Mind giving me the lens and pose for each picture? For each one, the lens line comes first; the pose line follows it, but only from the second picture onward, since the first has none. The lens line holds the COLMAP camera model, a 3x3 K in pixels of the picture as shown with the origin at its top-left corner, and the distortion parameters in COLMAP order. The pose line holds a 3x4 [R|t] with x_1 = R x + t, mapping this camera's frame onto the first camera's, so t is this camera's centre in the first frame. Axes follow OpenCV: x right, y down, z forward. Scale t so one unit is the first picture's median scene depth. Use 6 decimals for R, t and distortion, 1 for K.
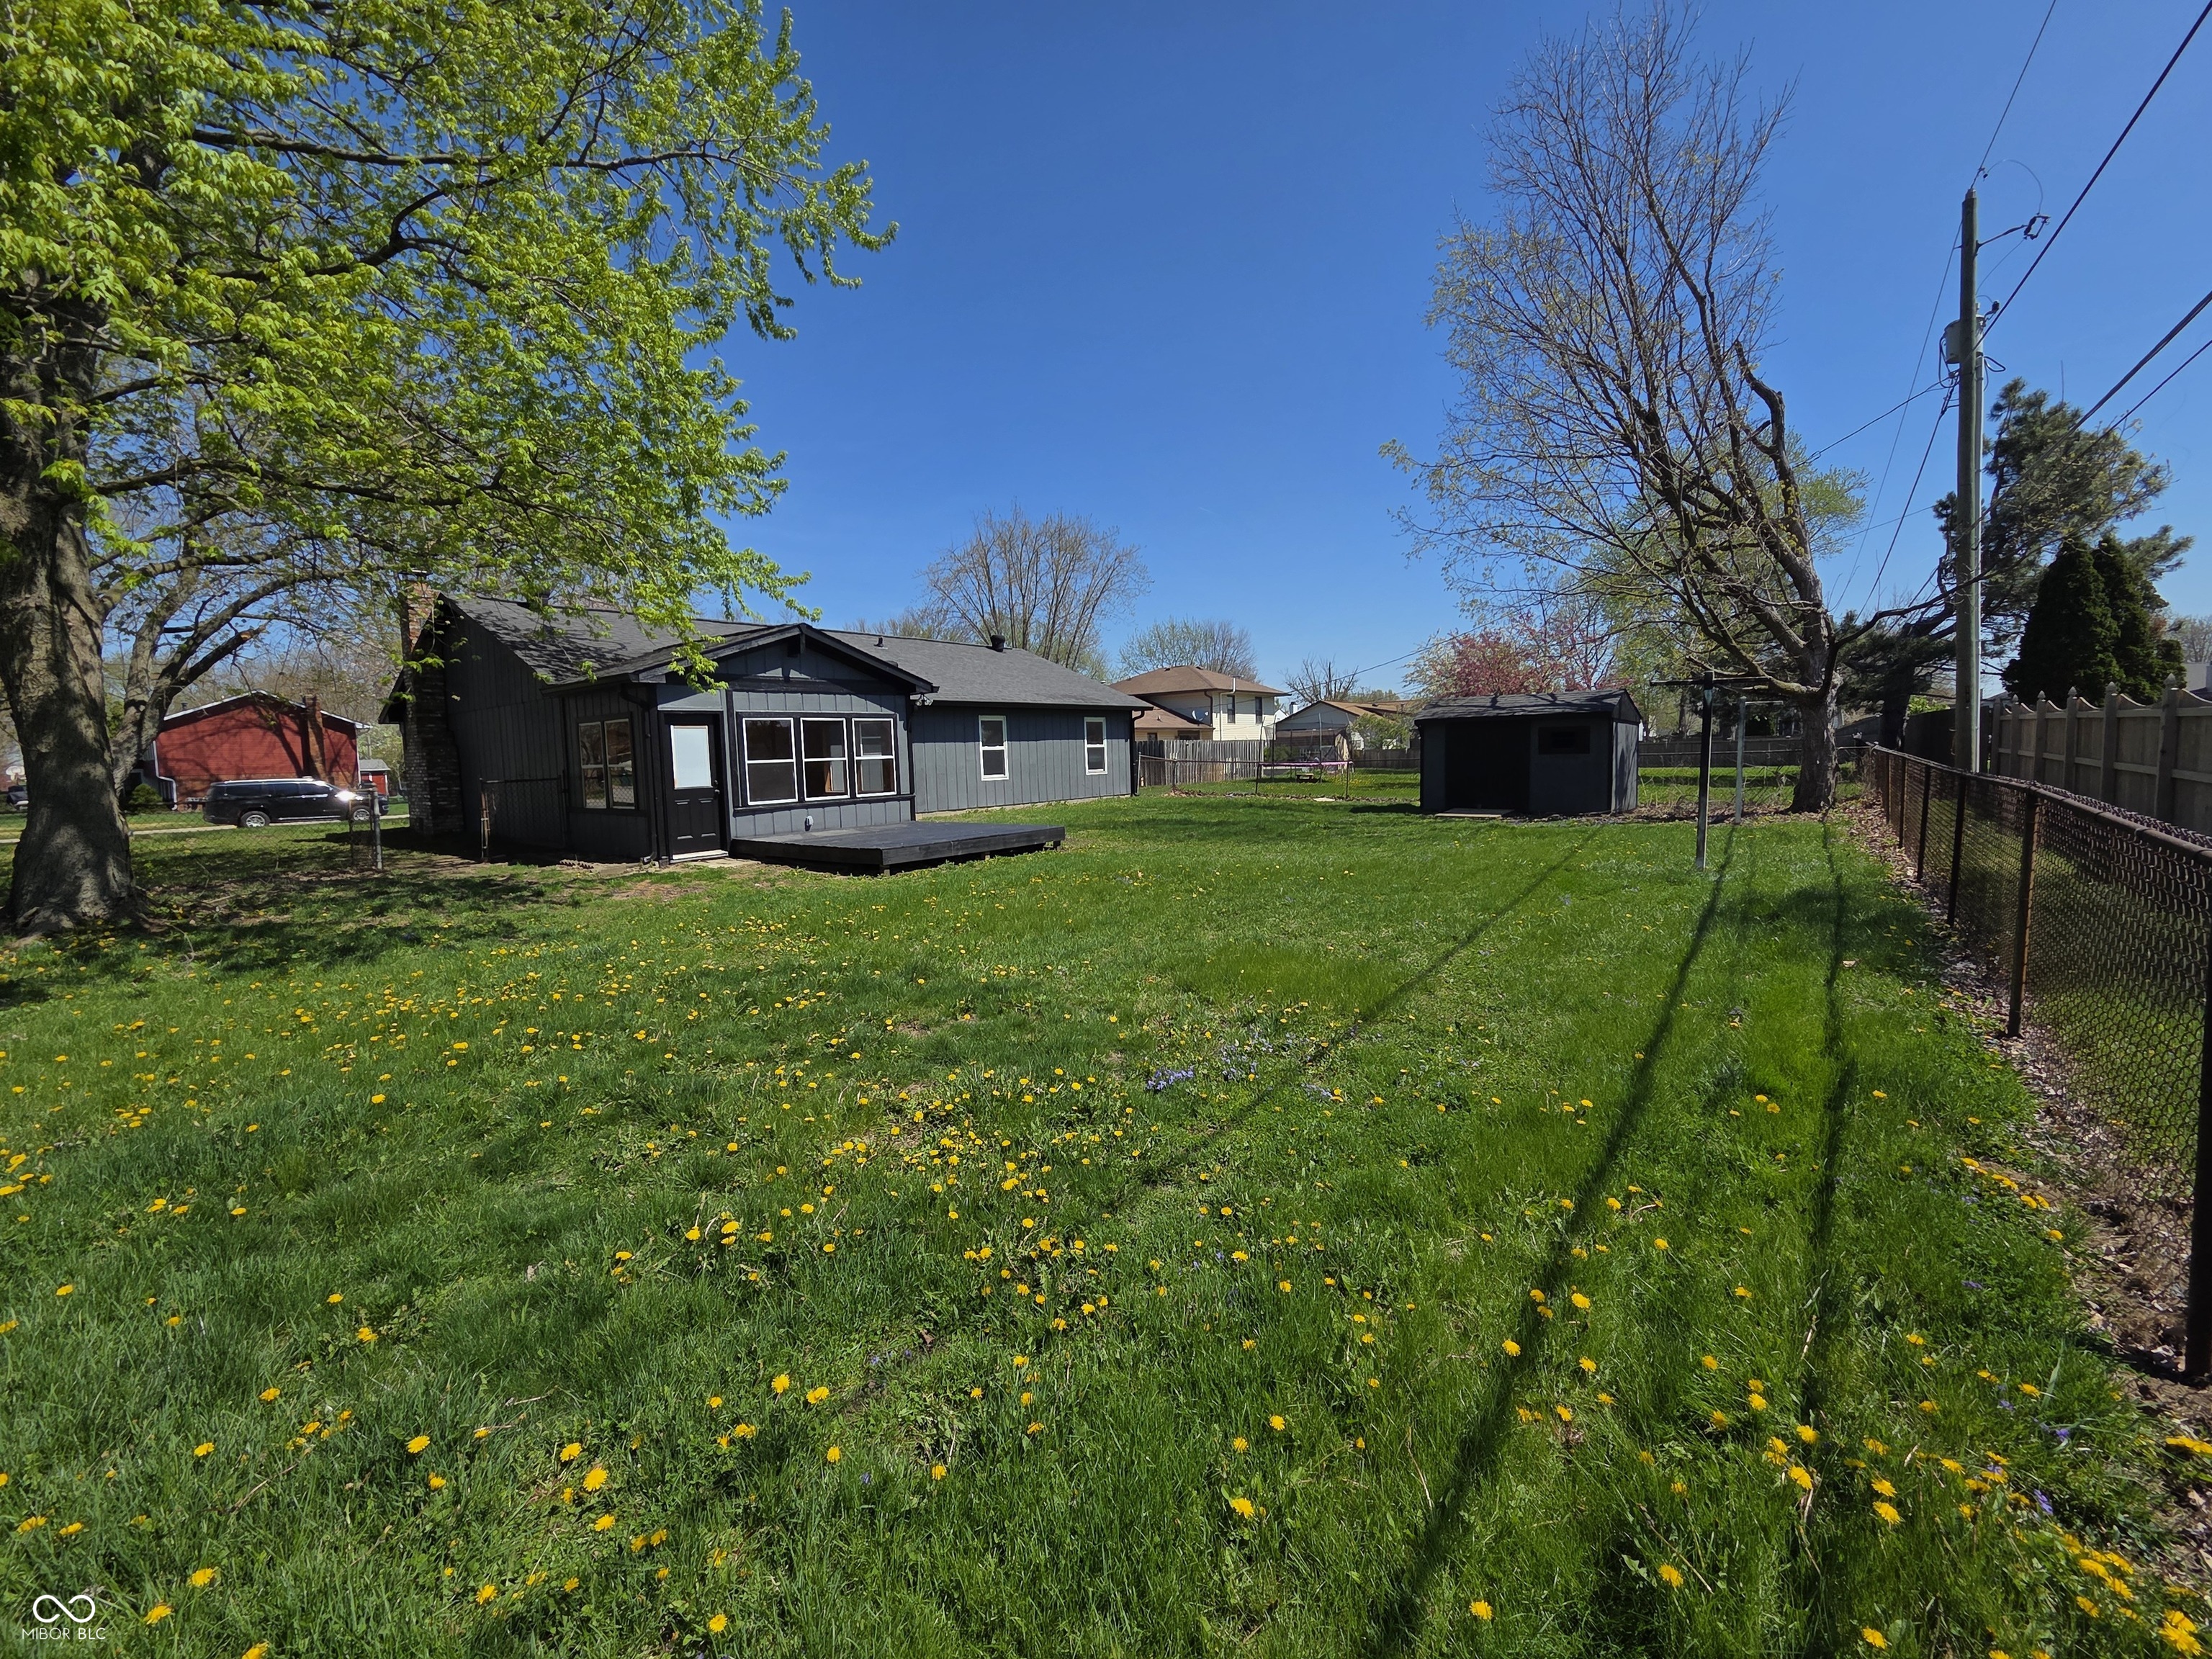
lens RADIAL K [[895.2, 0, 1101.6], [0, 895.2, 831.8], [0, 0, 1]] dist [0.002260, 0.000132]
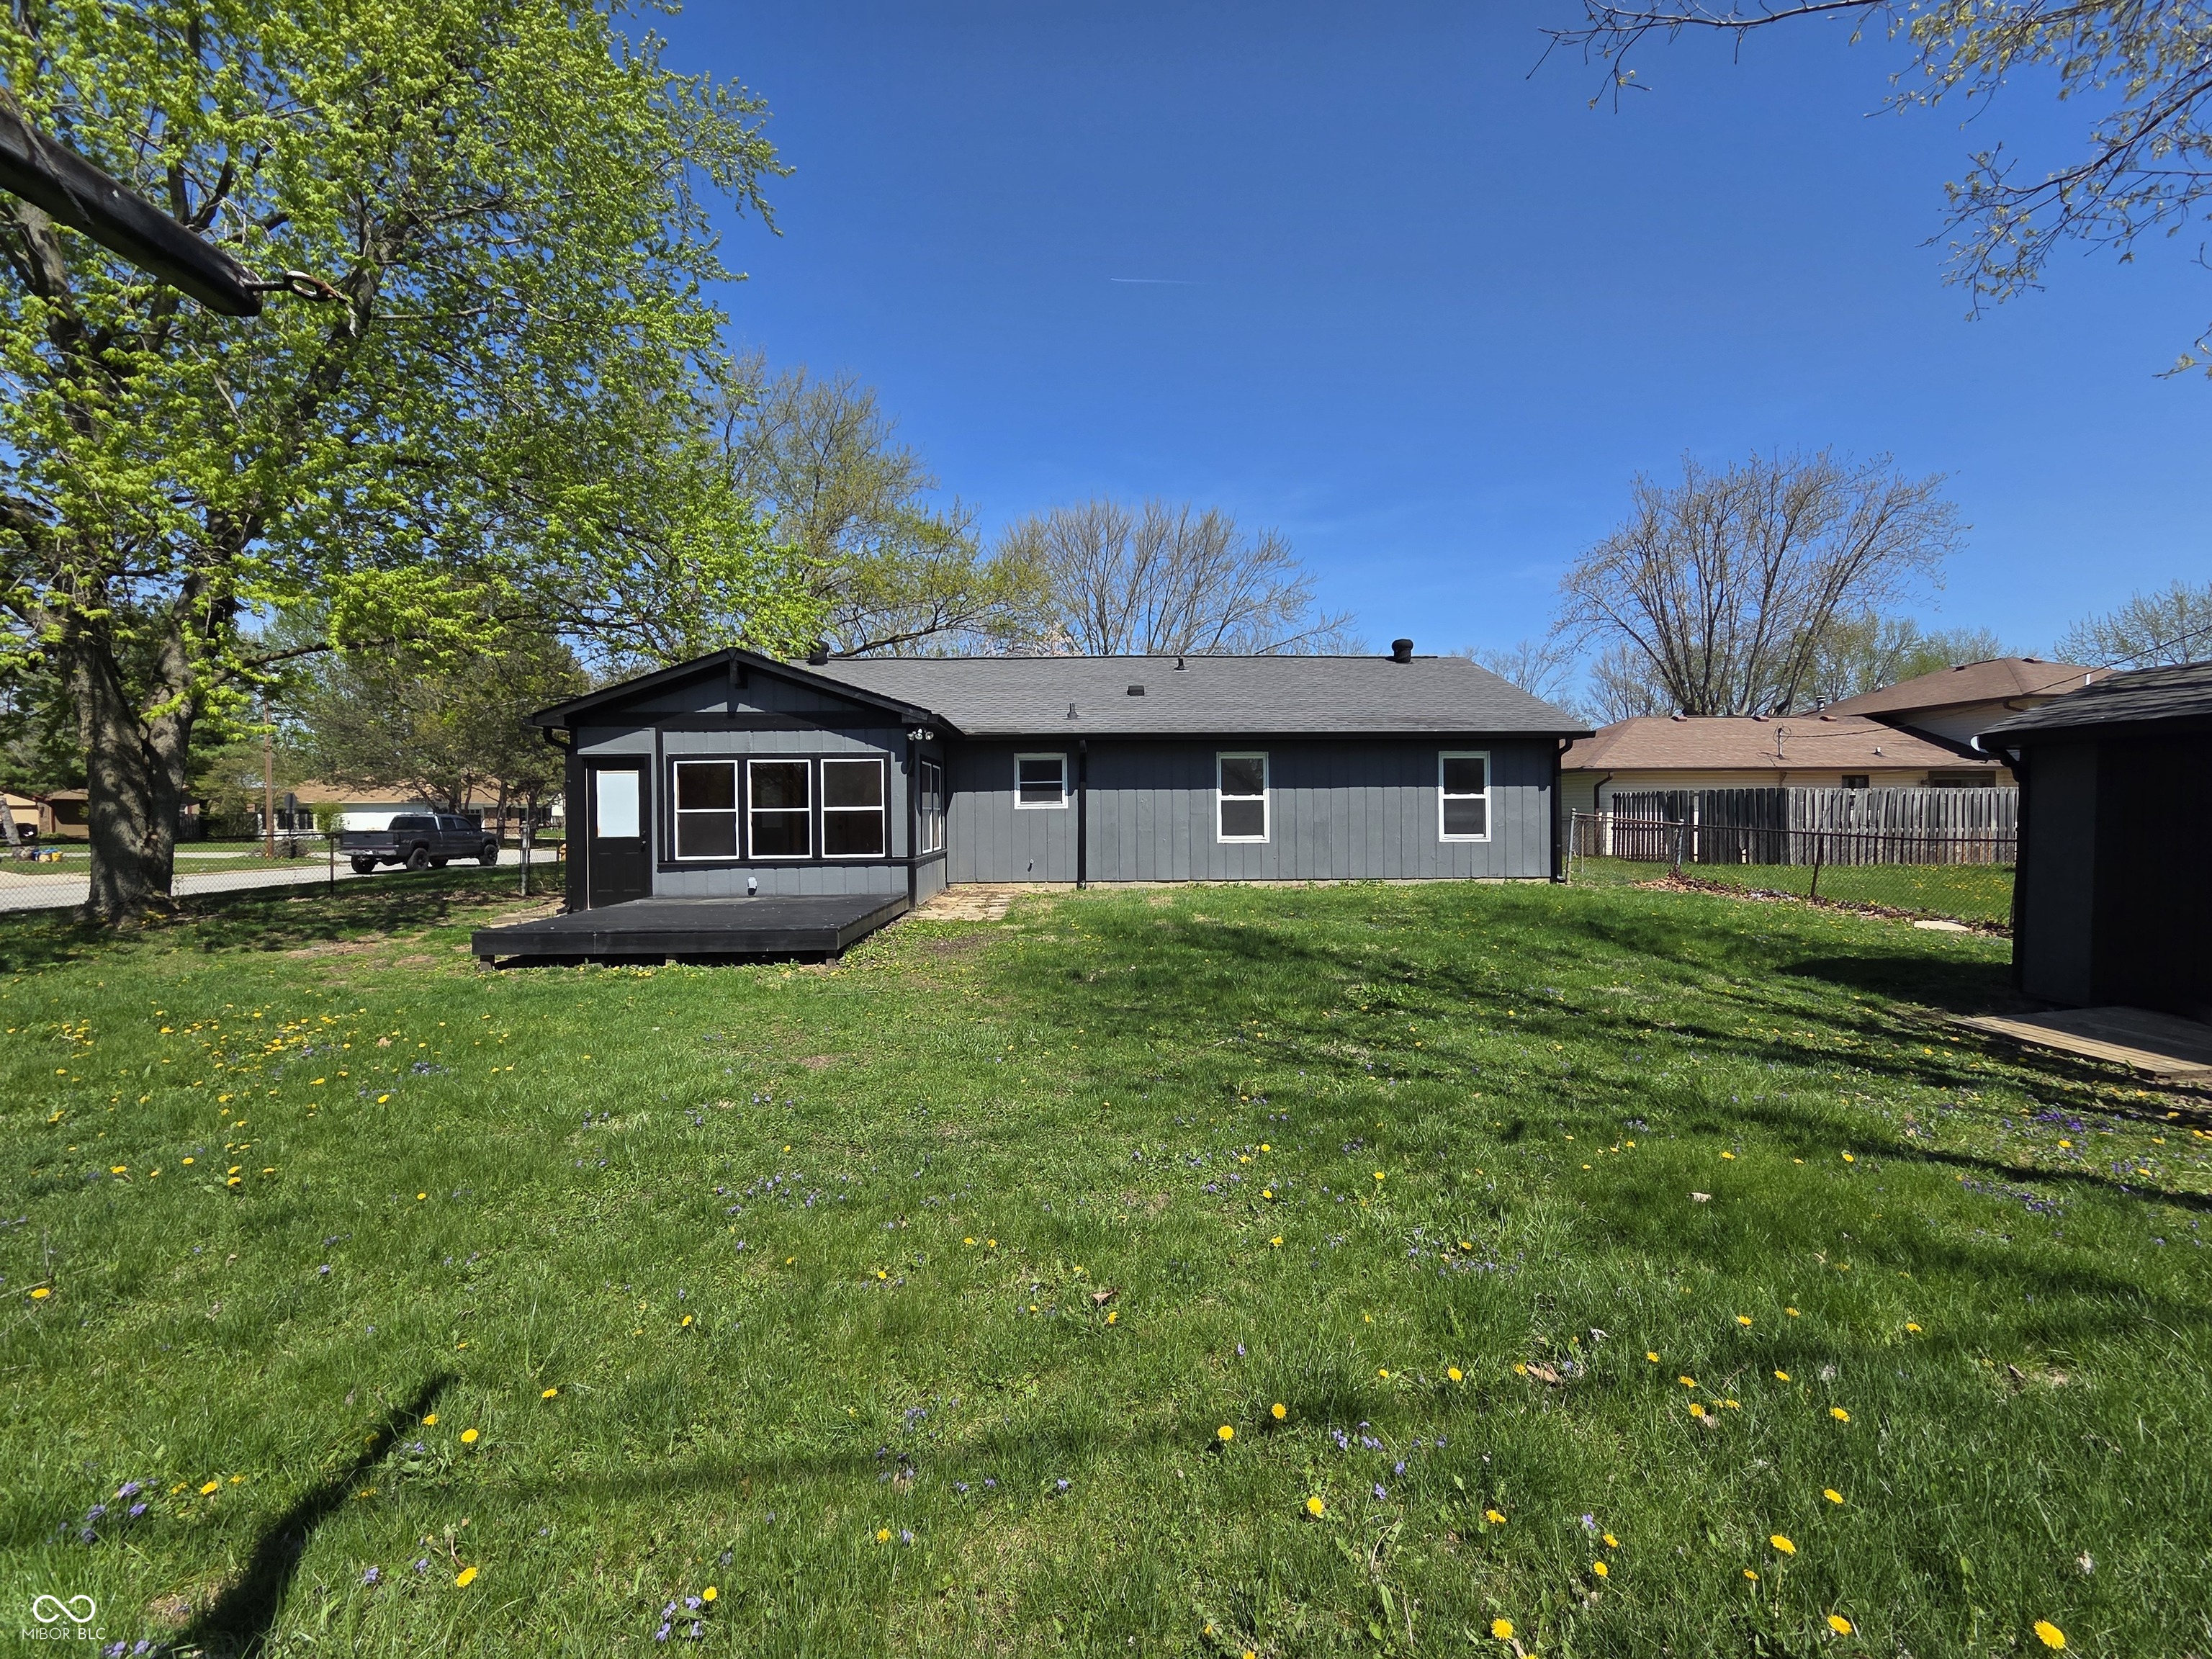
lens RADIAL K [[895.2, 0, 1111.0], [0, 895.2, 827.1], [0, 0, 1]] dist [0.002260, 0.000132]
pose [[0.670191, 0.037483, -0.741242, 0.464619], [-0.077891, 0.996761, -0.020020, -0.066900], [0.738090, 0.071153, 0.670940, 0.624255]]
